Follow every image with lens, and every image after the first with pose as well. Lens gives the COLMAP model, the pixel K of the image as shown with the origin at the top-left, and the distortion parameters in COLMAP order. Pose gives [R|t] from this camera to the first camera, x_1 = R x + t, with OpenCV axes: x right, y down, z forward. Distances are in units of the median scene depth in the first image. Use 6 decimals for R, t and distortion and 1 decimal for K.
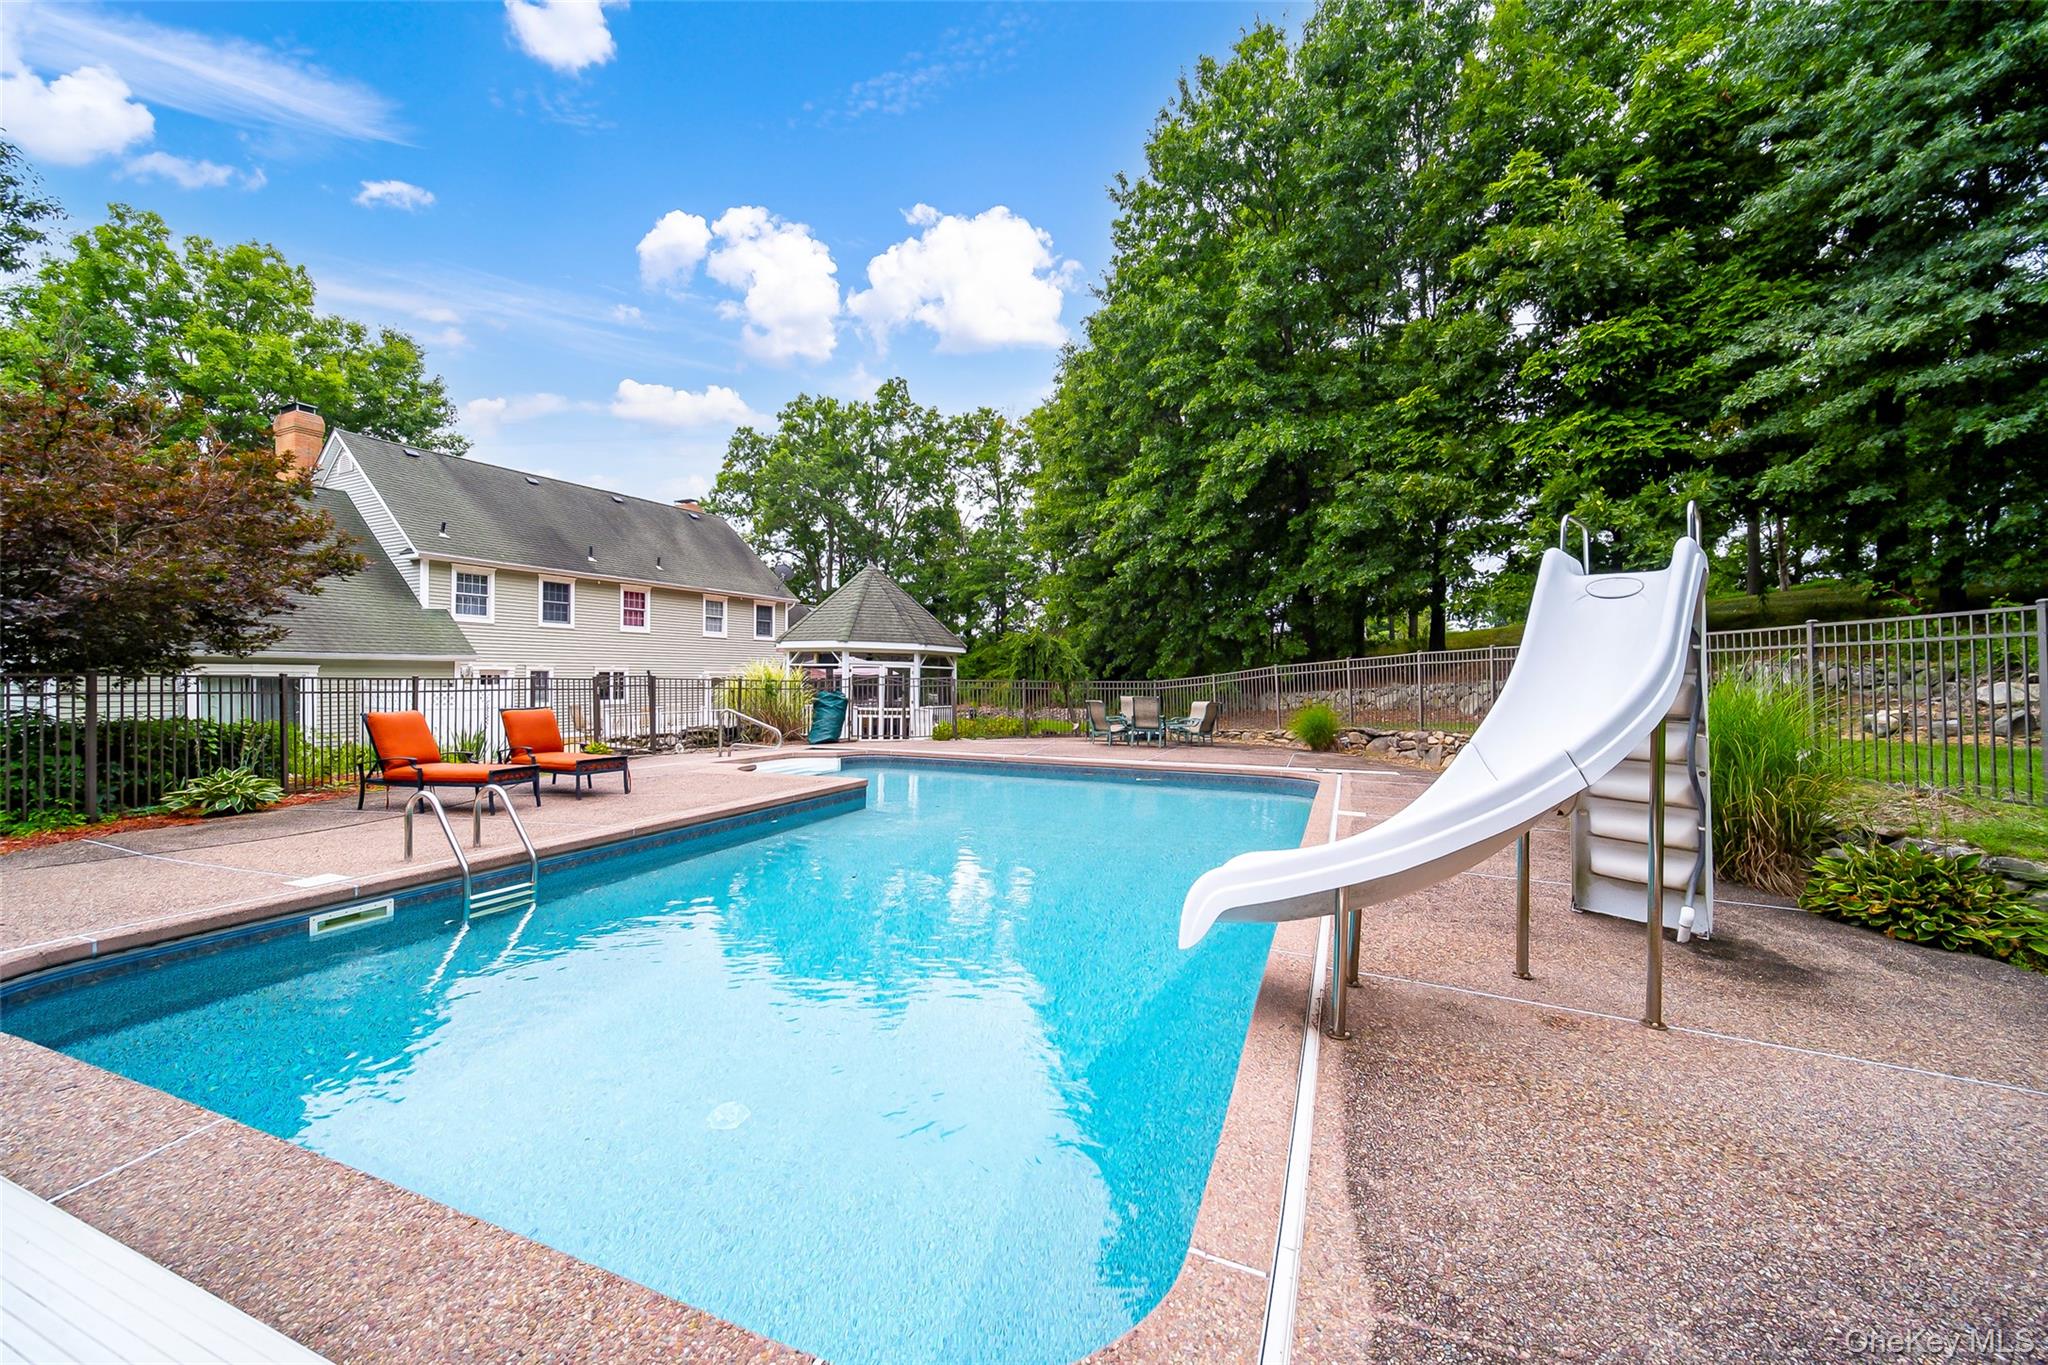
lens RADIAL K [[804.3, 0, 1012.5], [0, 804.3, 685.5], [0, 0, 1]] dist [0.002132, 0.000318]
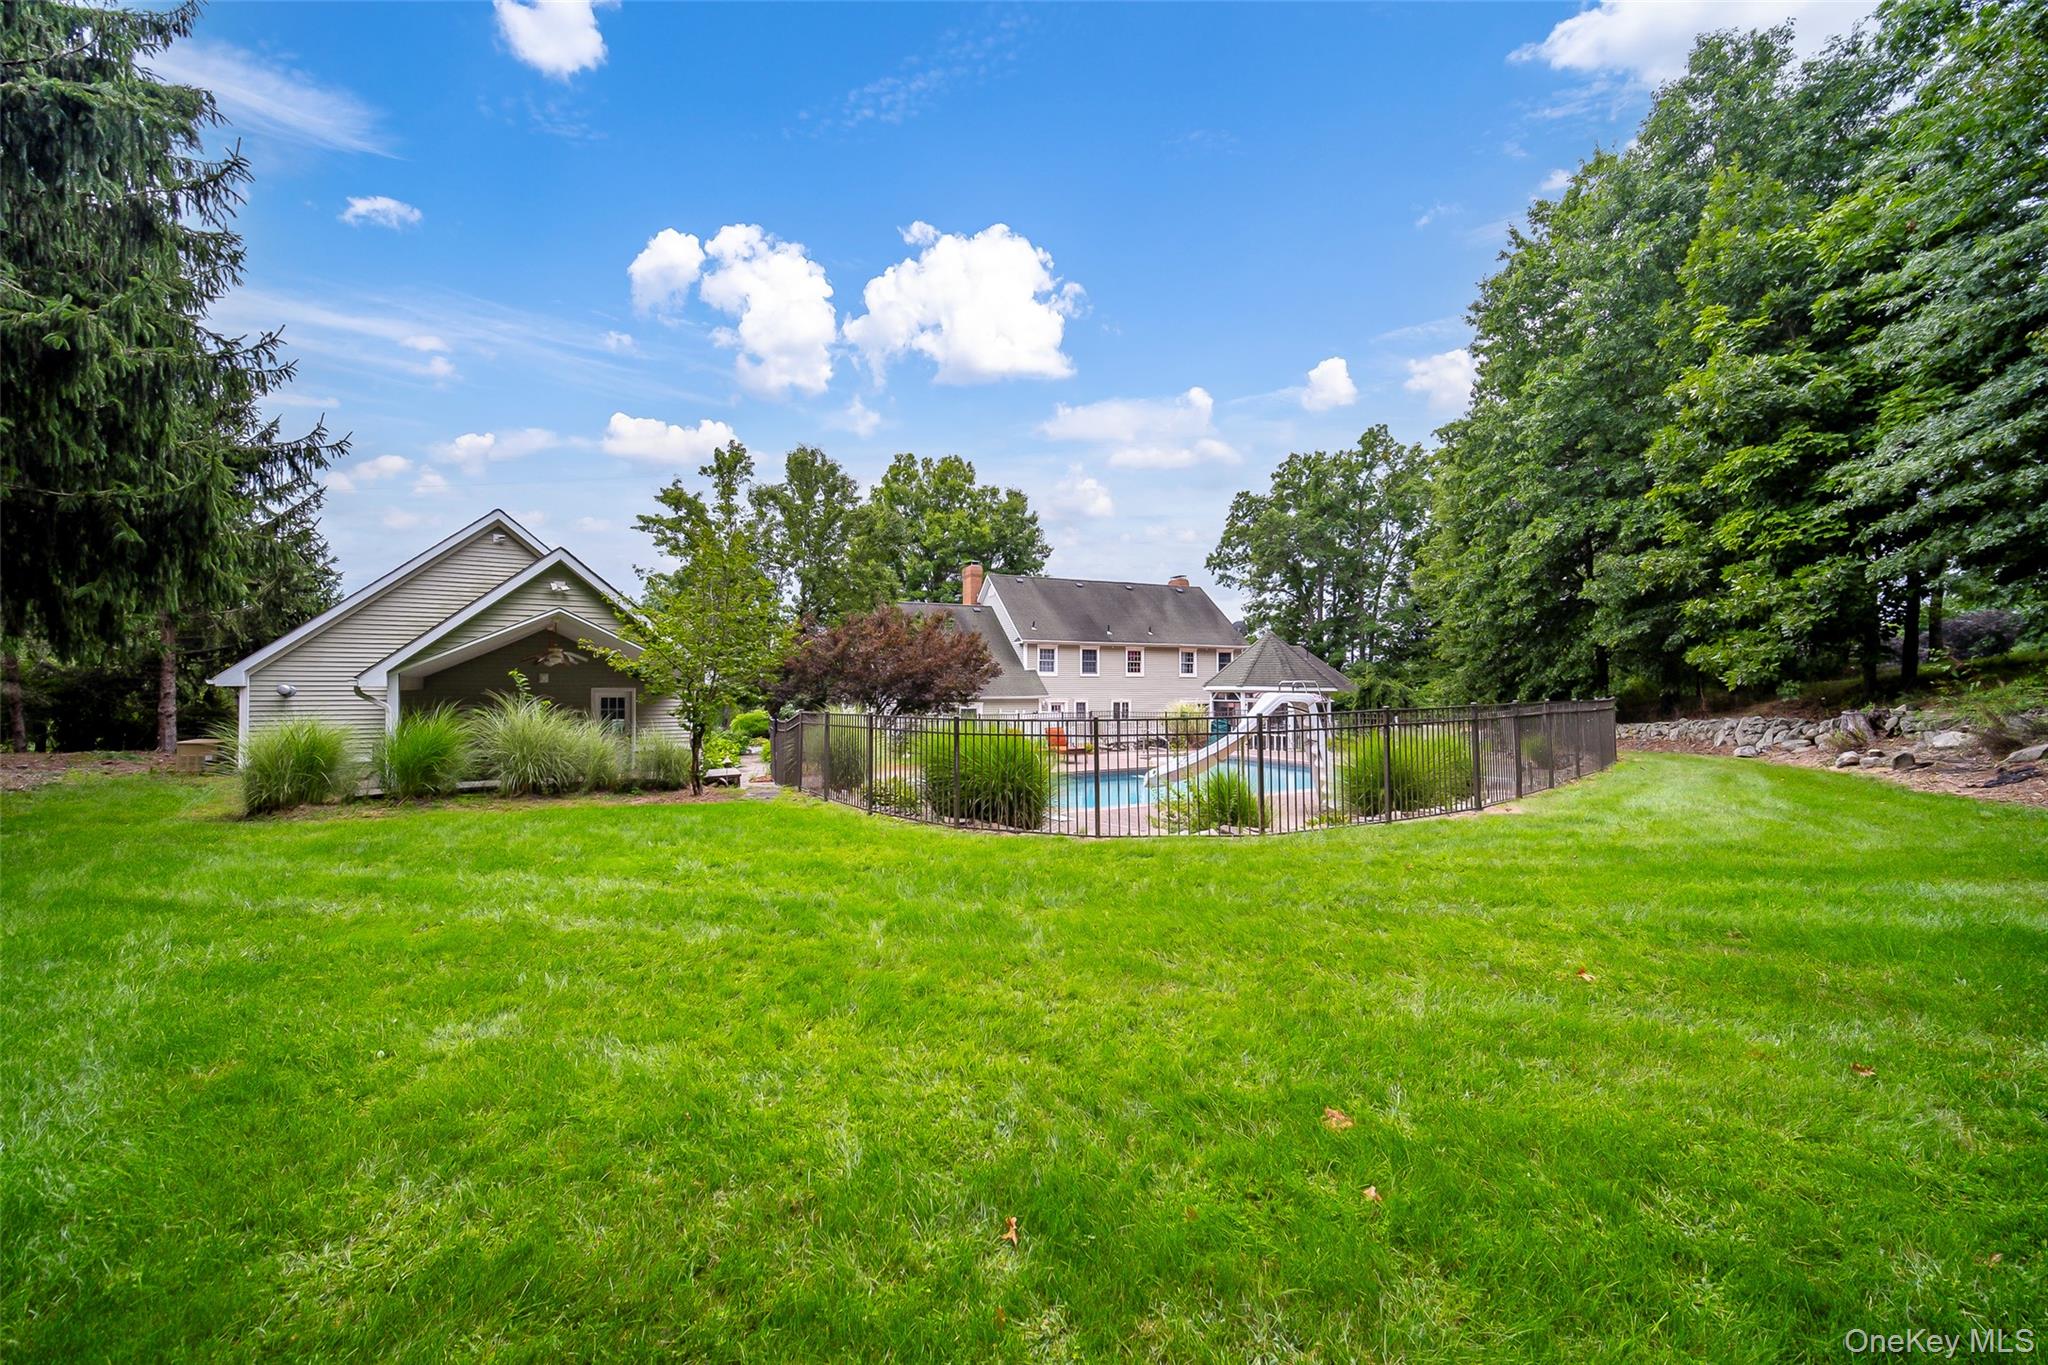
lens RADIAL K [[804.3, 0, 1012.5], [0, 804.3, 685.5], [0, 0, 1]] dist [0.002132, 0.000318]
pose [[0.793473, -0.010422, -0.608516, 0.238303], [-0.000827, 0.999834, -0.018202, -0.016879], [0.608605, 0.014946, 0.793333, -0.311065]]
